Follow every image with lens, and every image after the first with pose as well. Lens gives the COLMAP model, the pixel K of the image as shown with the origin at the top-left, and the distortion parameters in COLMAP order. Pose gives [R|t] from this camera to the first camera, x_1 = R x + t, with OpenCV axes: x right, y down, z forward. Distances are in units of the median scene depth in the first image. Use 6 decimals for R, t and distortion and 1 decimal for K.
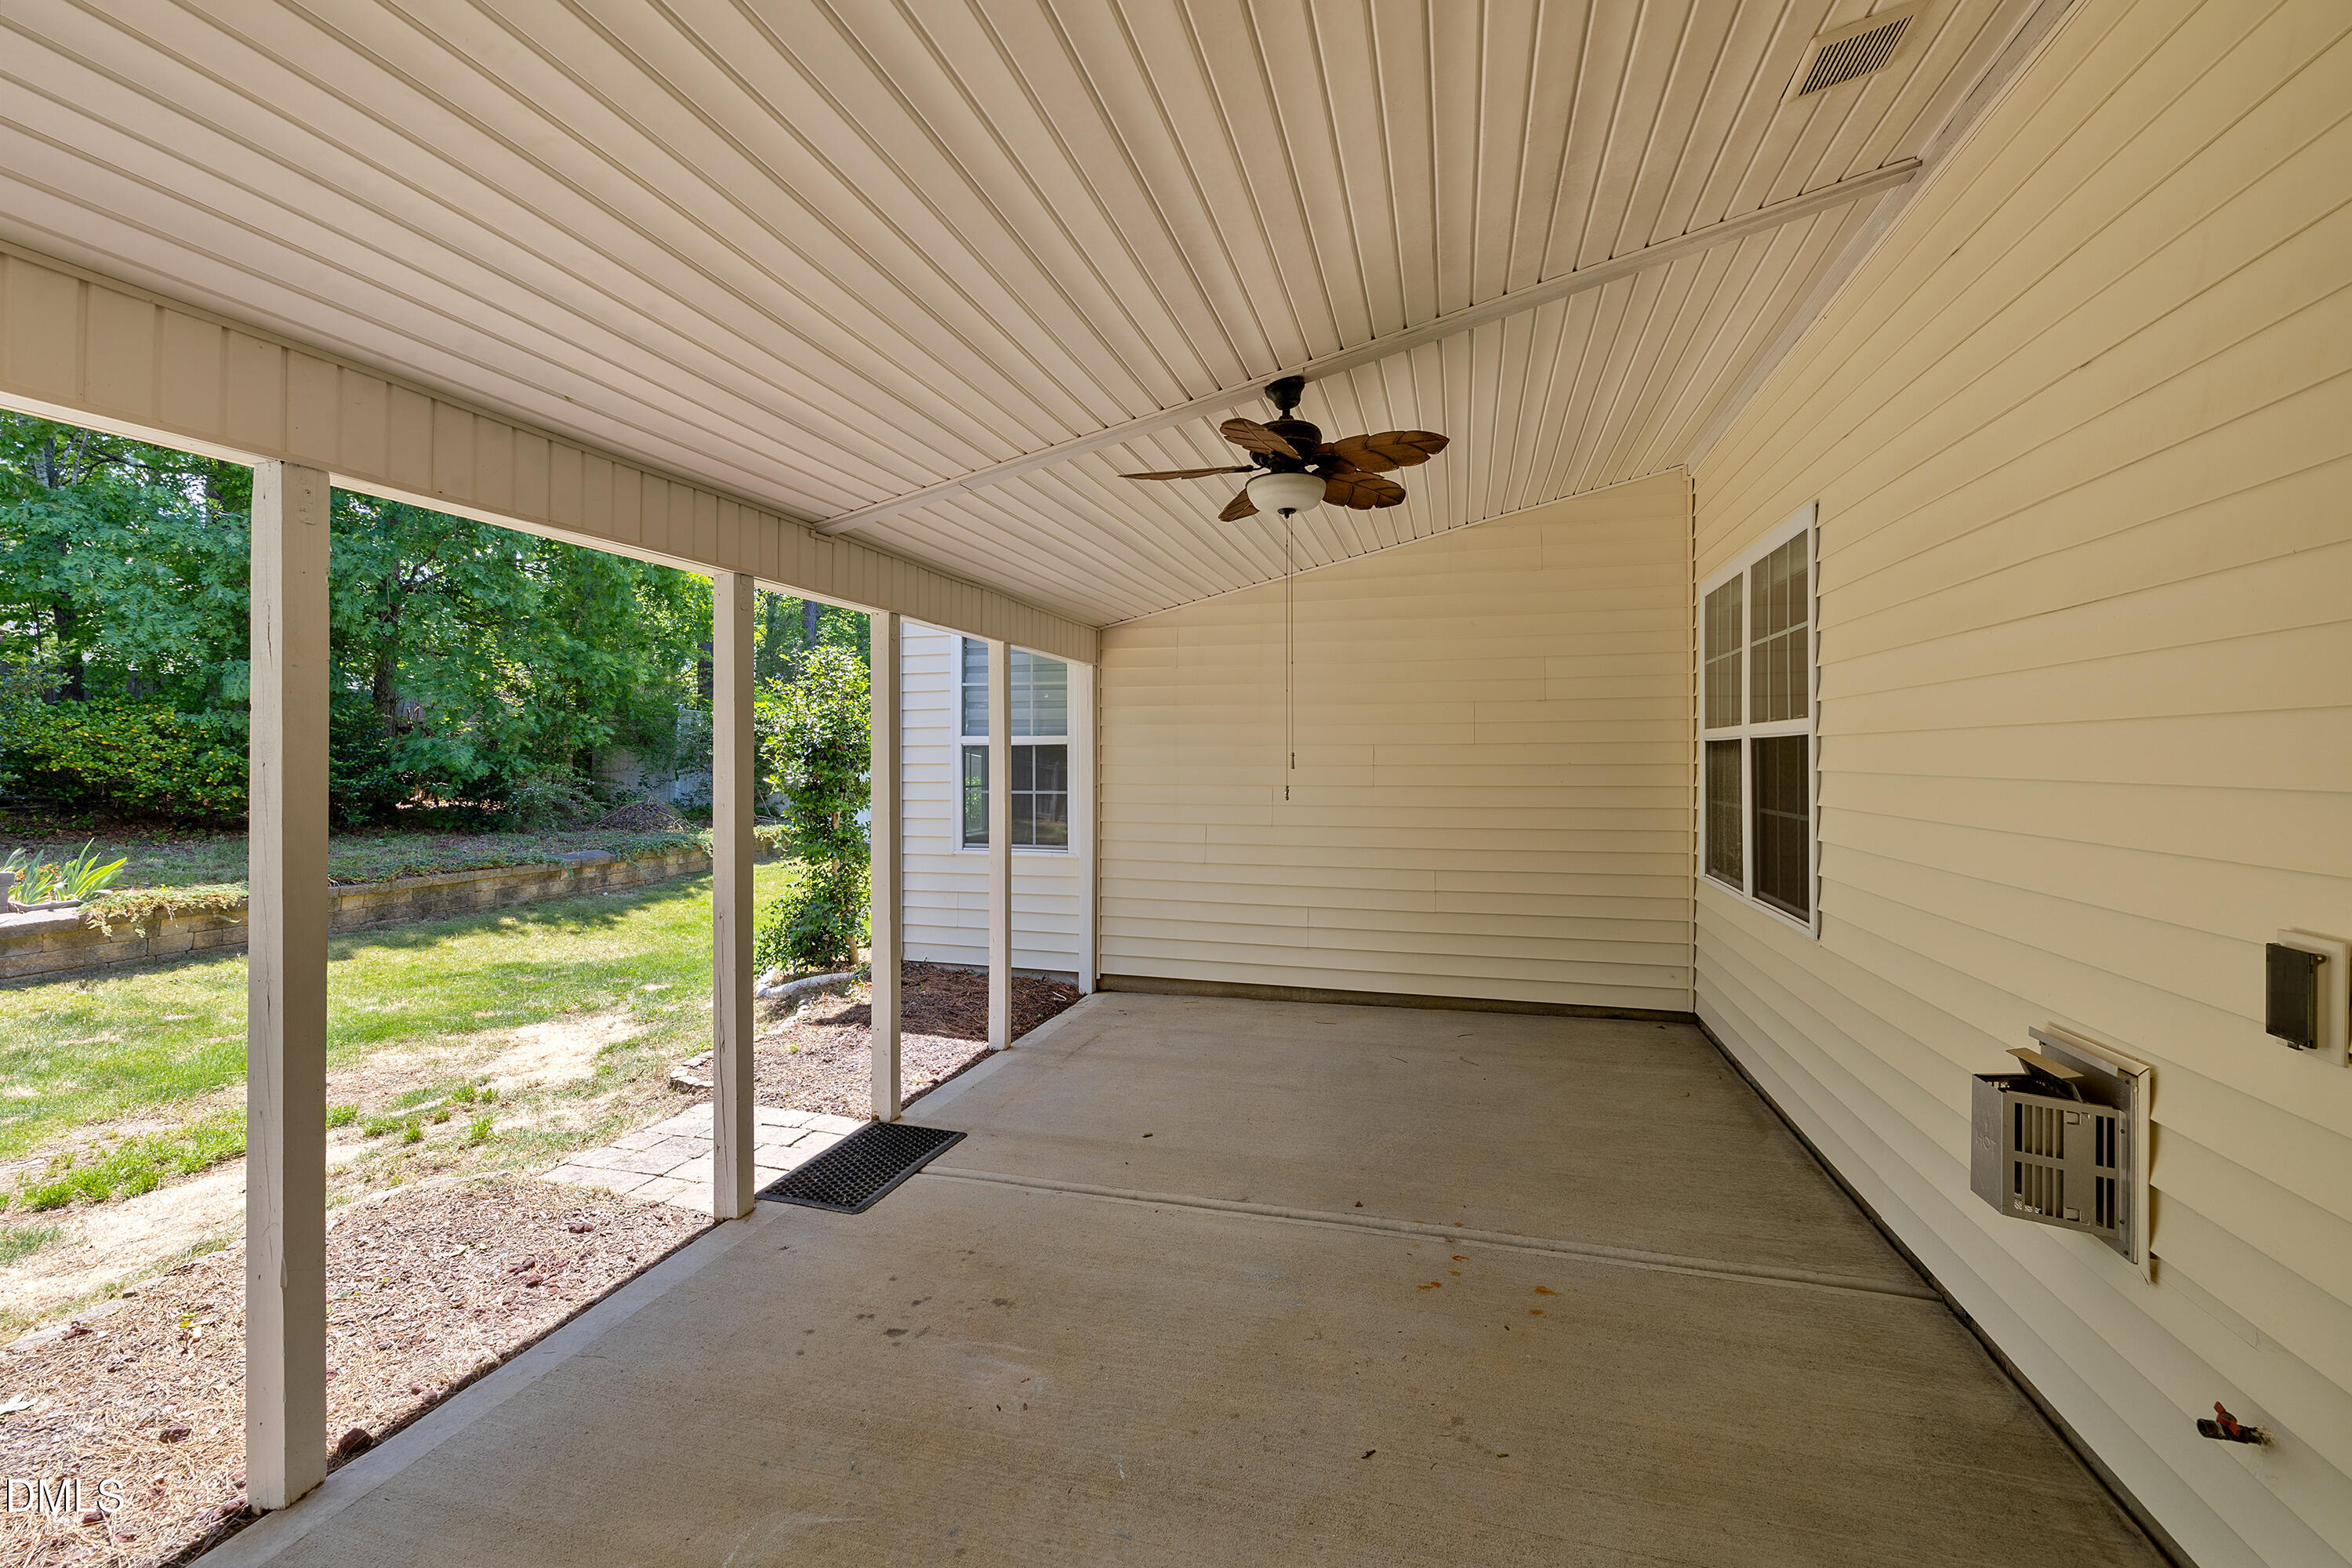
lens RADIAL K [[980.9, 0, 1175.3], [0, 980.9, 761.1], [0, 0, 1]] dist [-0.002142, -0.000474]
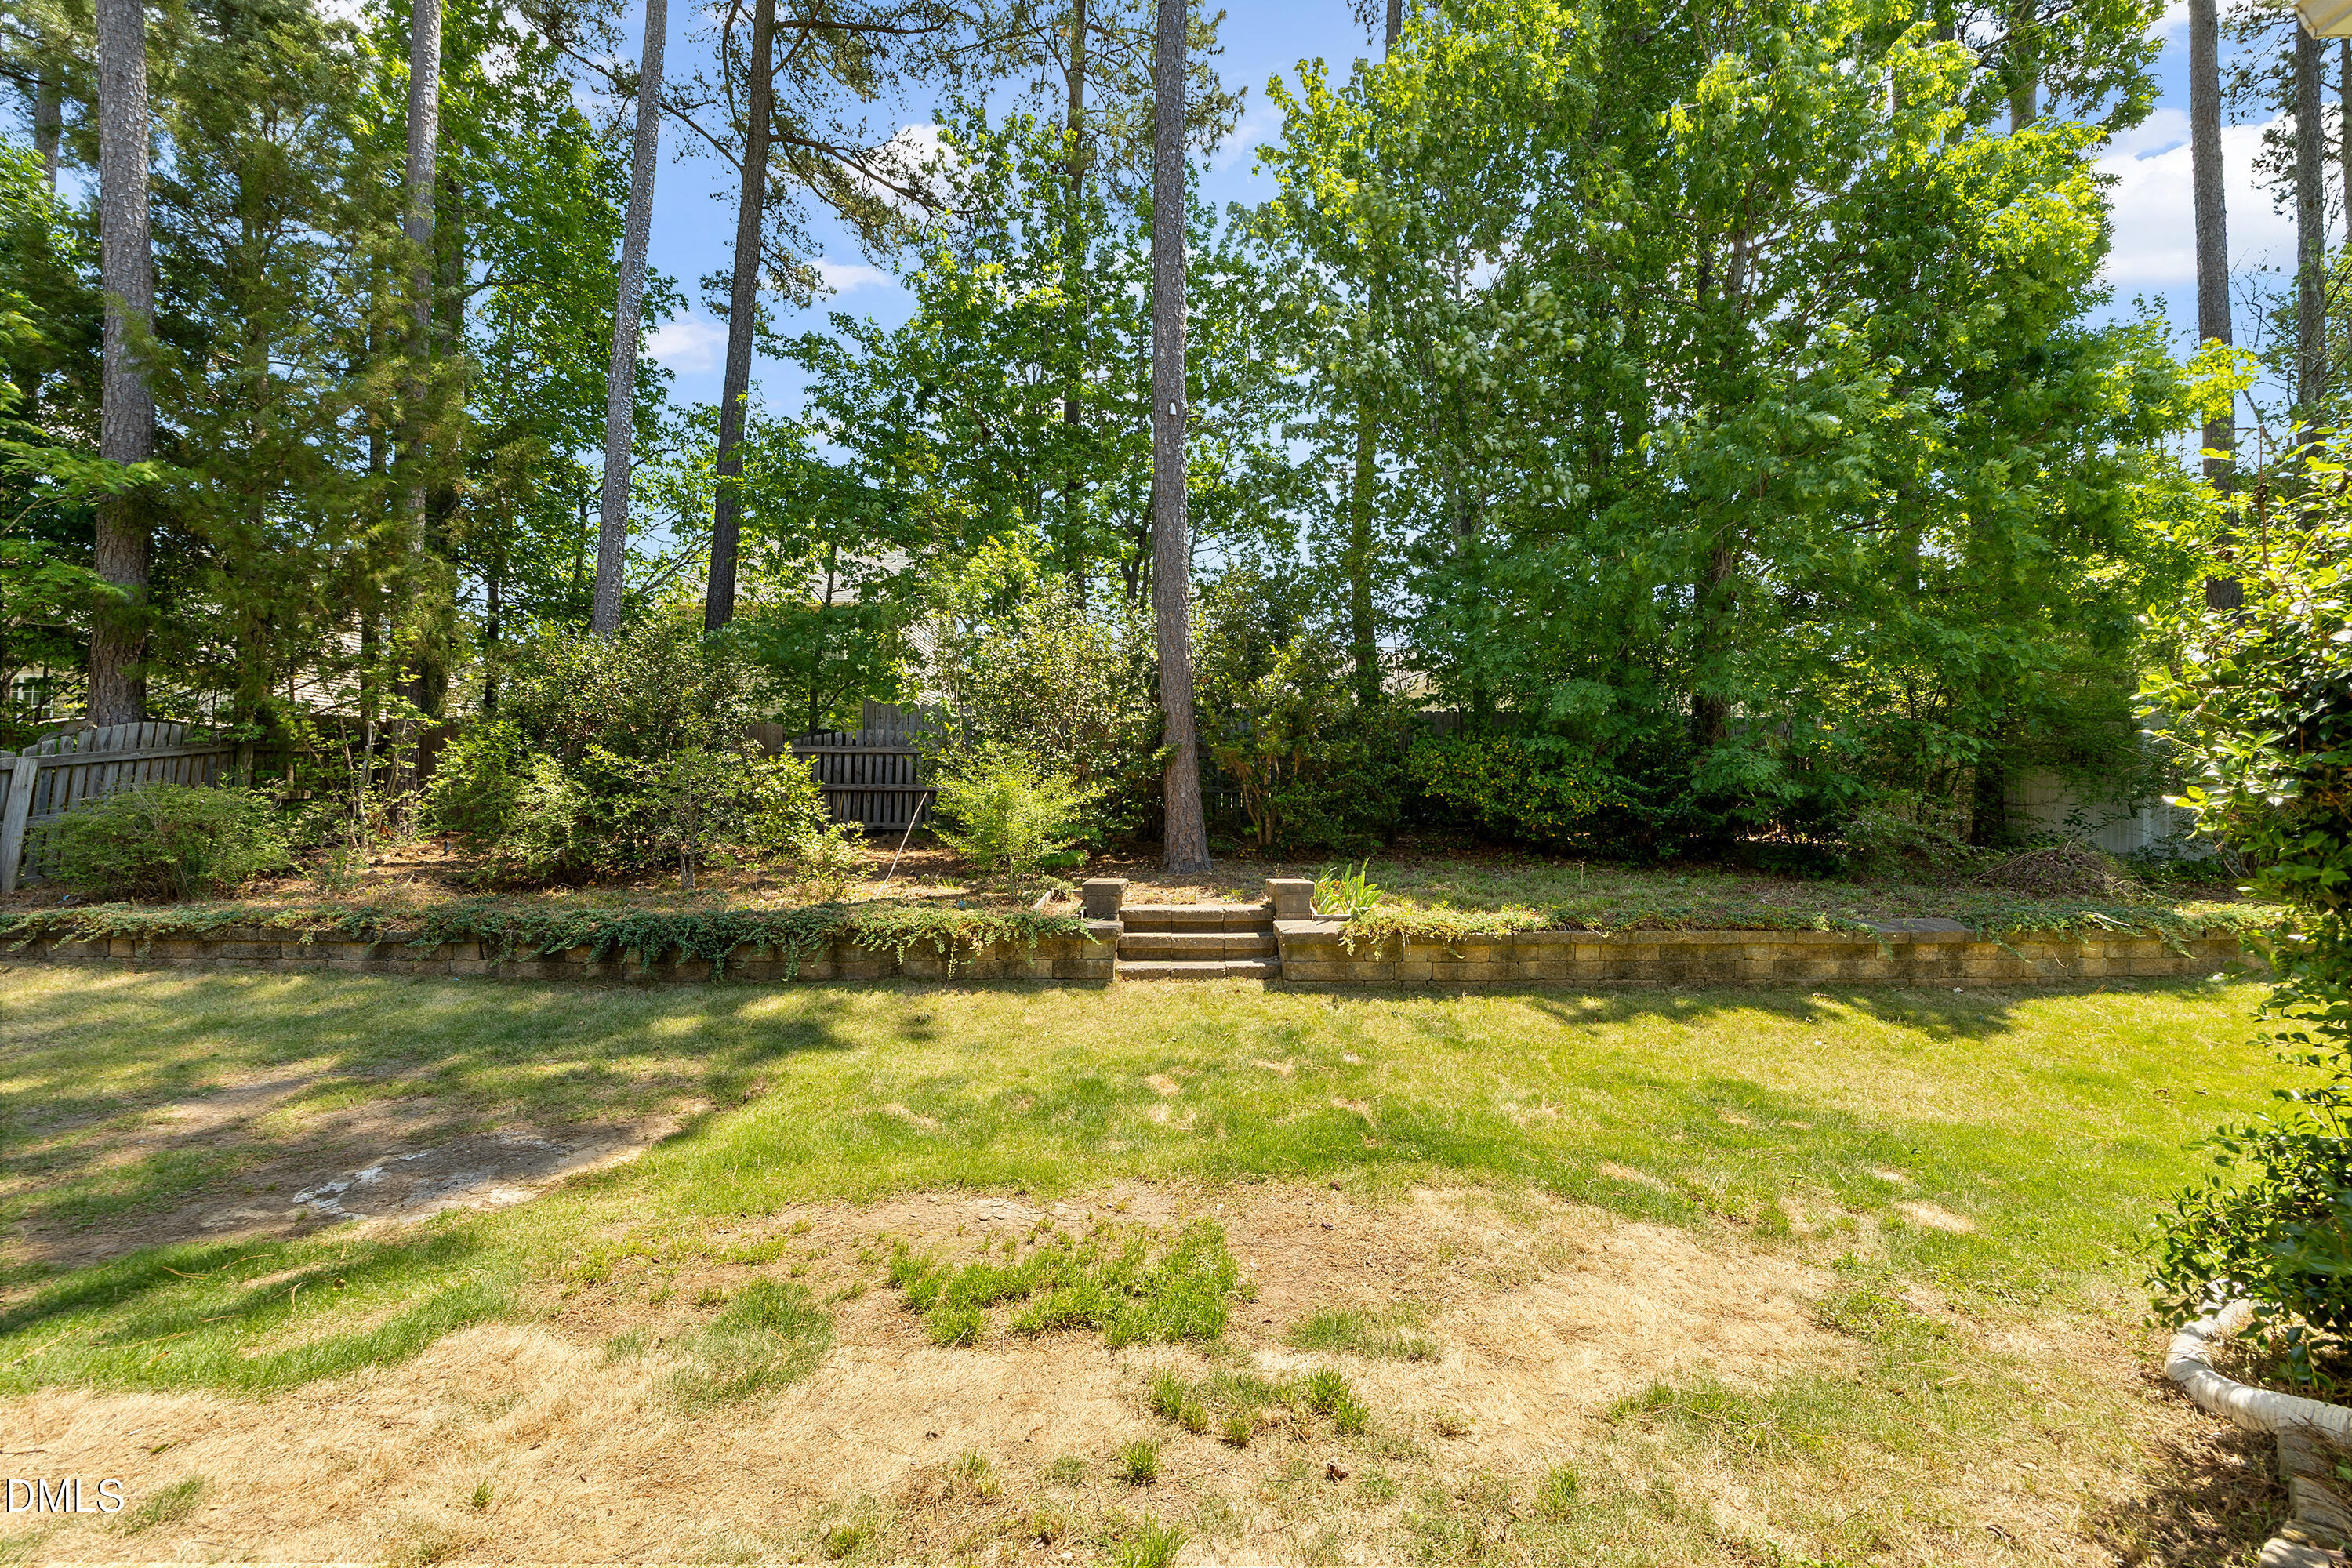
lens RADIAL K [[980.9, 0, 1175.3], [0, 980.9, 761.1], [0, 0, 1]] dist [-0.002142, -0.000474]
pose [[0.272873, -0.037172, -0.961332, -0.109253], [-0.001385, 0.999237, -0.039030, 0.013046], [0.962049, 0.011982, 0.272613, 0.361562]]
